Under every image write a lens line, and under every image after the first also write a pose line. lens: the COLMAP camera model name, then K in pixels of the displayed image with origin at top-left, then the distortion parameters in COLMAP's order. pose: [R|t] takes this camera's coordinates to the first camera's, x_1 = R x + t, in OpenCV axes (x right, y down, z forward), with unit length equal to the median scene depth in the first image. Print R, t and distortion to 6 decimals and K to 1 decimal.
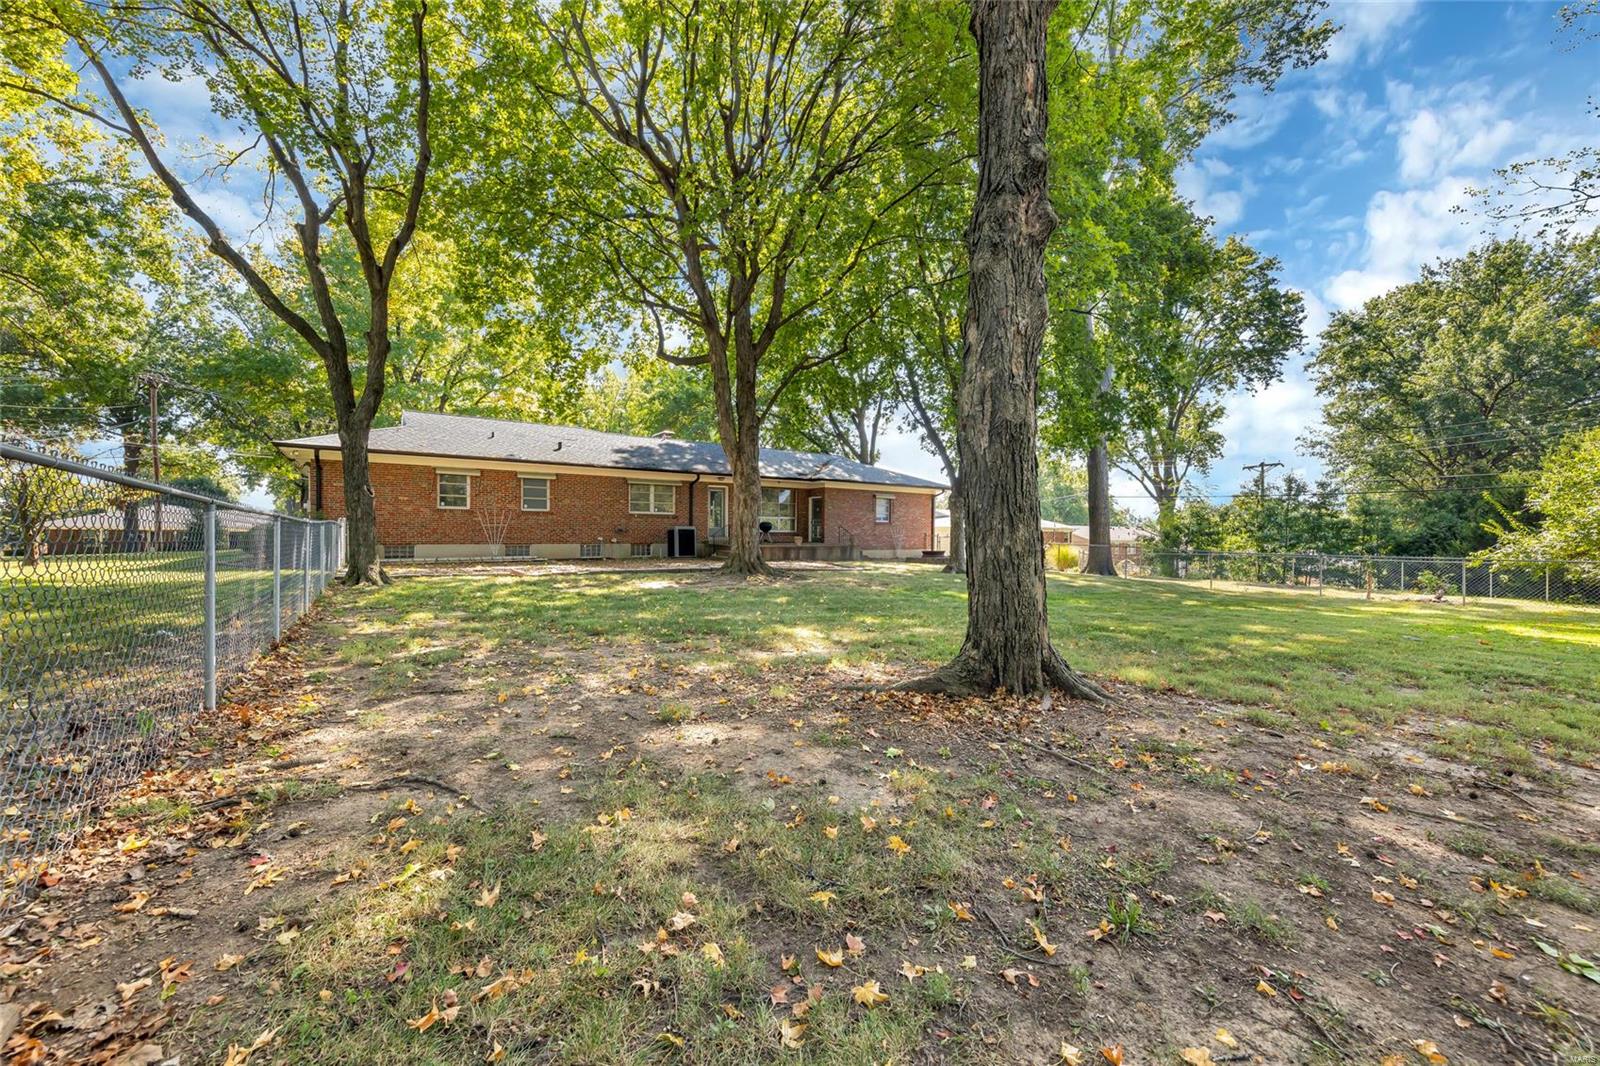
lens RADIAL K [[607.1, 0, 800.0], [0, 607.1, 533.0], [0, 0, 1]] dist [0.000243, 0.000010]
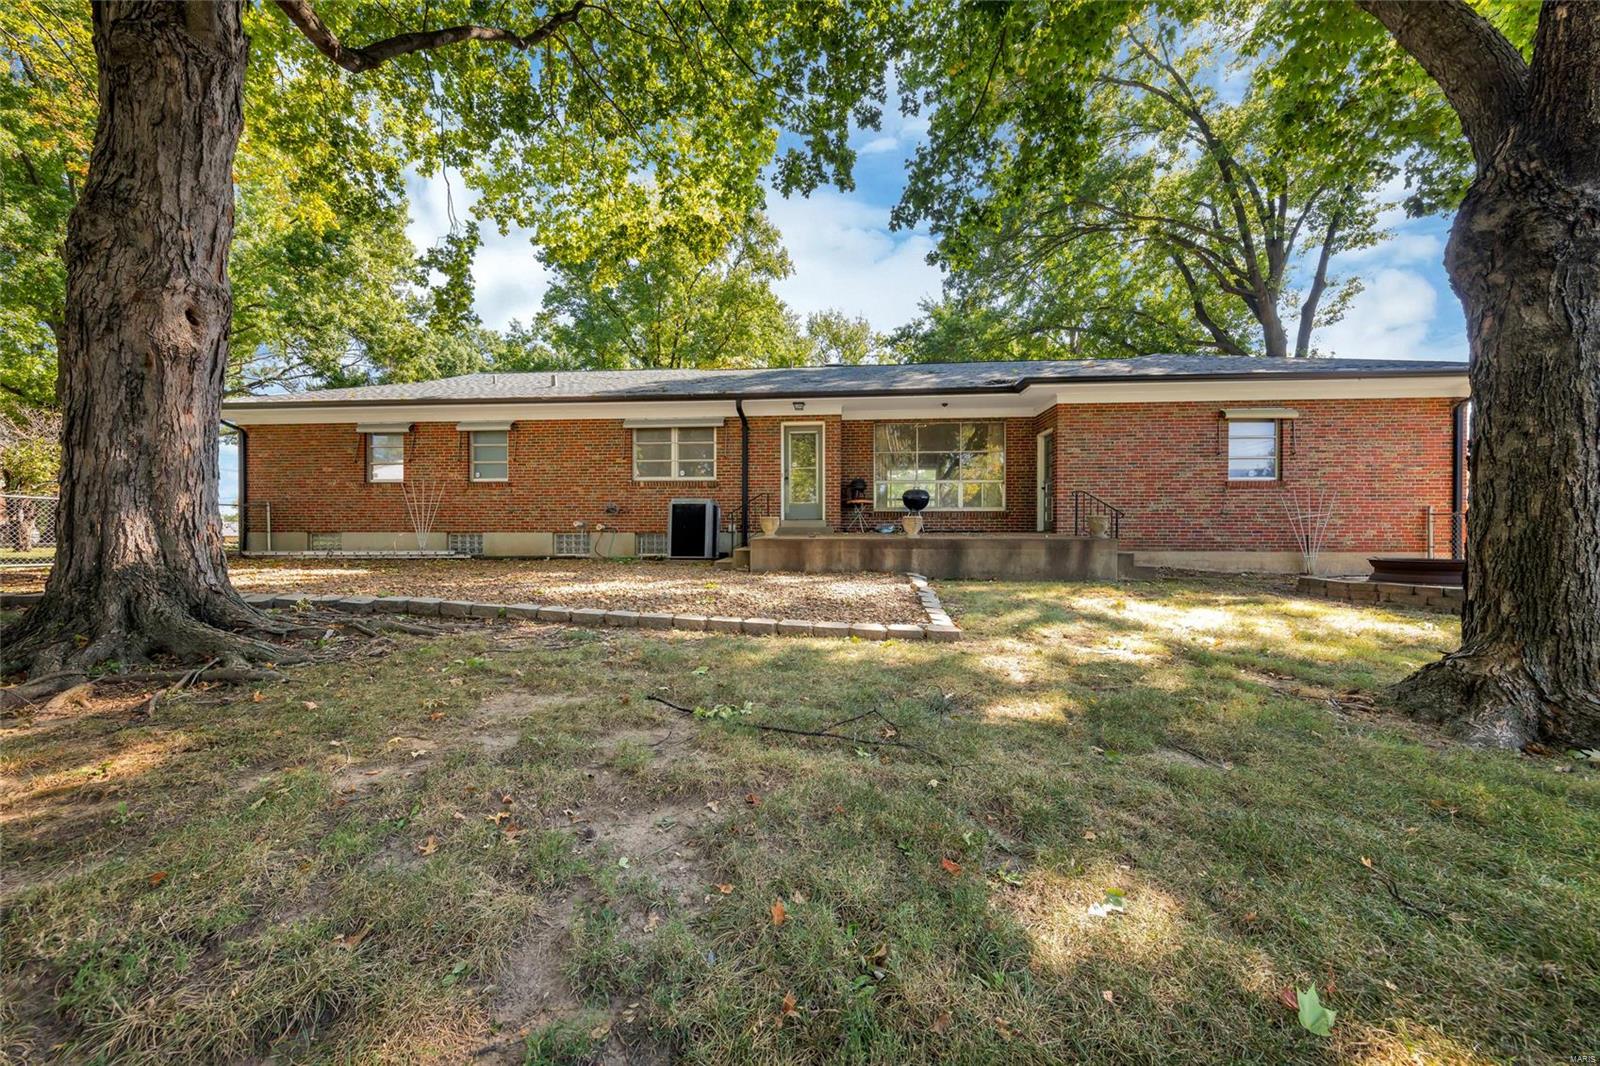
lens RADIAL K [[557.8, 0, 800.0], [0, 557.8, 533.0], [0, 0, 1]] dist [0.001746, 0.000069]
pose [[0.773157, 0.002987, -0.634208, 0.159131], [0.007595, 0.999874, 0.013969, 0.010147], [0.634169, -0.015617, 0.773037, 0.599052]]
